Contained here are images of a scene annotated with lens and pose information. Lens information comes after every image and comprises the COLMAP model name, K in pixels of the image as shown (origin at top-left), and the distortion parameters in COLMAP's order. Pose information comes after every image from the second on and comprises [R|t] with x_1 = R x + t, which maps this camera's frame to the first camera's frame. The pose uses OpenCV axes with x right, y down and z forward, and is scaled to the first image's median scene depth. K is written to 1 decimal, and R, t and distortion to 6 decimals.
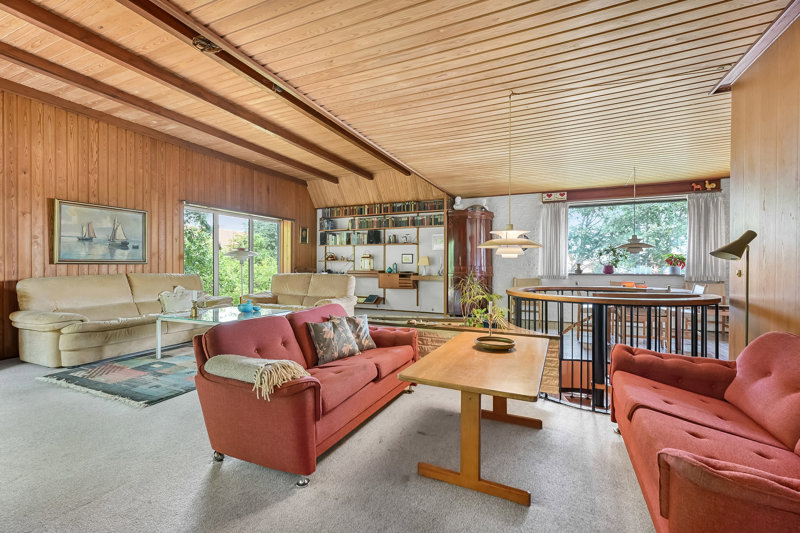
lens RADIAL K [[351.8, 0, 395.8], [0, 351.8, 265.7], [0, 0, 1]] dist [0.000280, 0.000080]
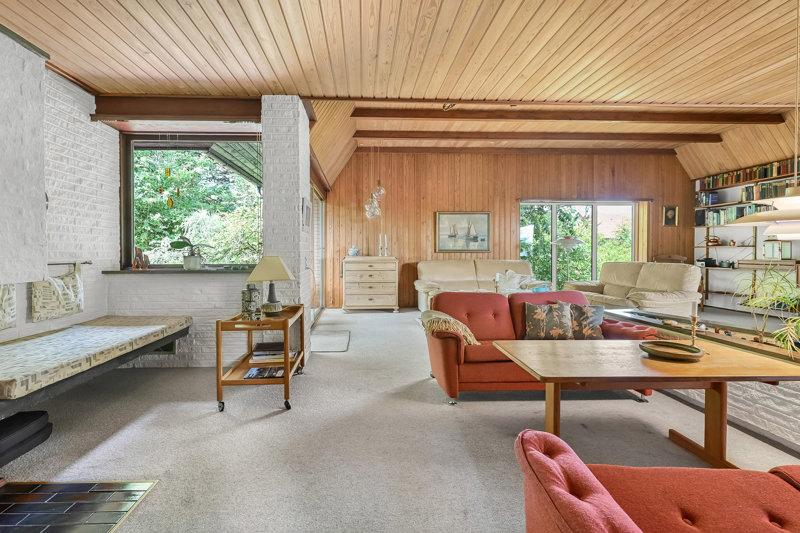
lens RADIAL K [[359.9, 0, 373.9], [0, 359.9, 258.1], [0, 0, 1]] dist [-0.000889, -0.000079]
pose [[0.441346, 0.008625, -0.897296, 0.276195], [0.002486, 0.999938, 0.010835, 0.000813], [0.897334, -0.007013, 0.441297, 0.018202]]
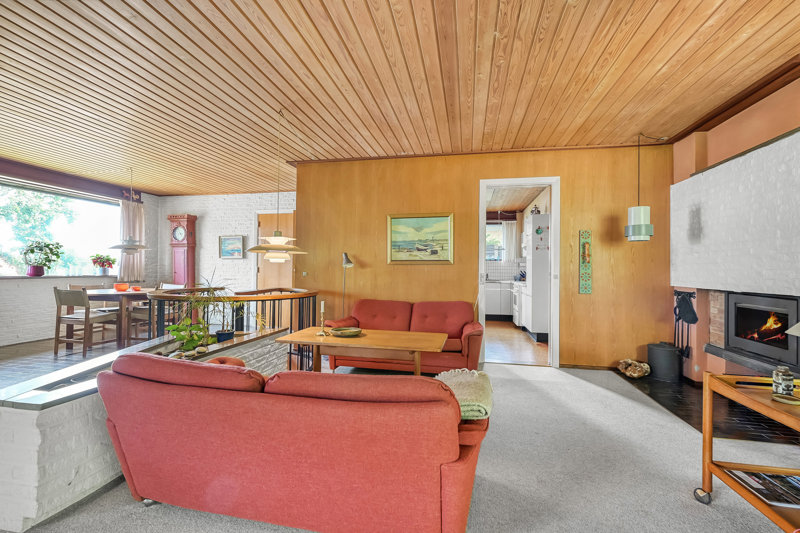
lens RADIAL K [[351.8, 0, 395.8], [0, 351.8, 265.7], [0, 0, 1]] dist [0.000280, 0.000080]
pose [[-0.223214, 0.007582, 0.974740, -0.386587], [-0.011287, 0.999883, -0.010362, -0.002534], [-0.974704, -0.013315, -0.223103, 0.431500]]
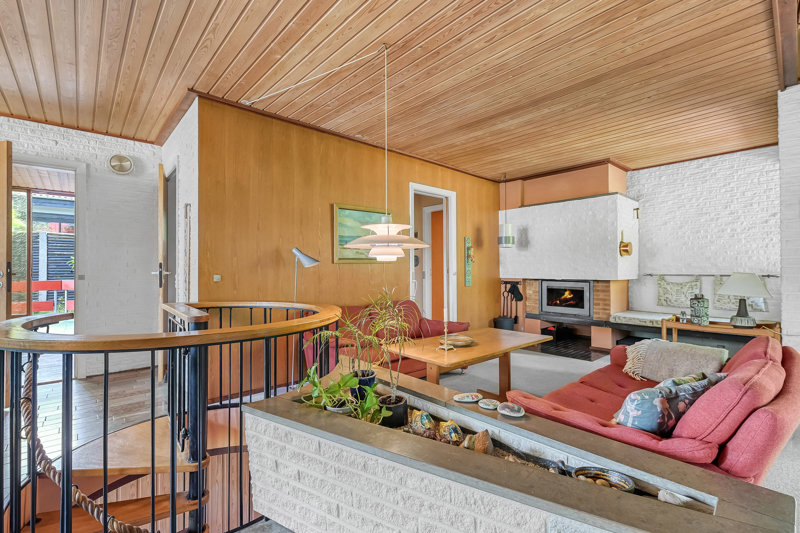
lens RADIAL K [[358.2, 0, 400.0], [0, 358.2, 266.5], [0, 0, 1]] dist [0.000099, -0.000006]
pose [[-0.913783, 0.006455, 0.406152, -0.010035], [0.003518, 0.999962, -0.007976, -0.002090], [-0.406188, -0.005860, -0.913771, 0.815935]]
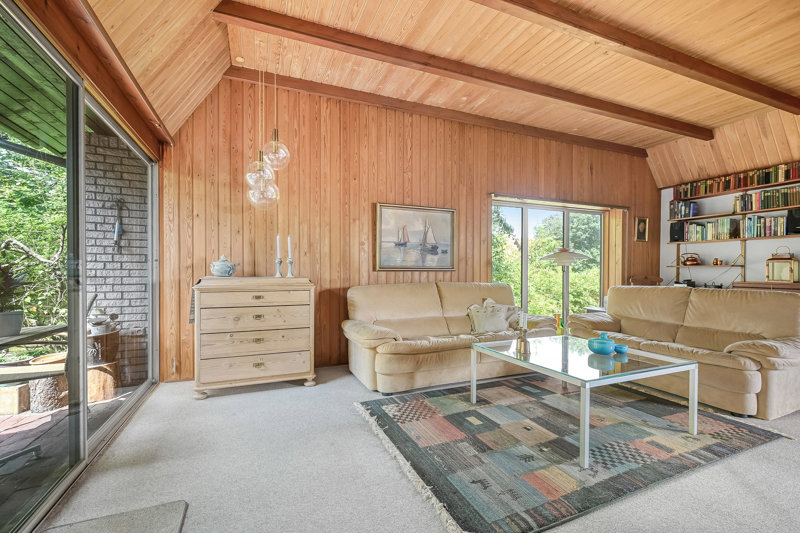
lens RADIAL K [[347.8, 0, 393.7], [0, 347.8, 275.1], [0, 0, 1]] dist [-0.001458, -0.000380]
pose [[0.723578, 0.008067, -0.690195, -0.210279], [-0.003109, 0.999960, 0.008427, -0.001433], [0.690235, -0.003952, 0.723574, 0.259107]]
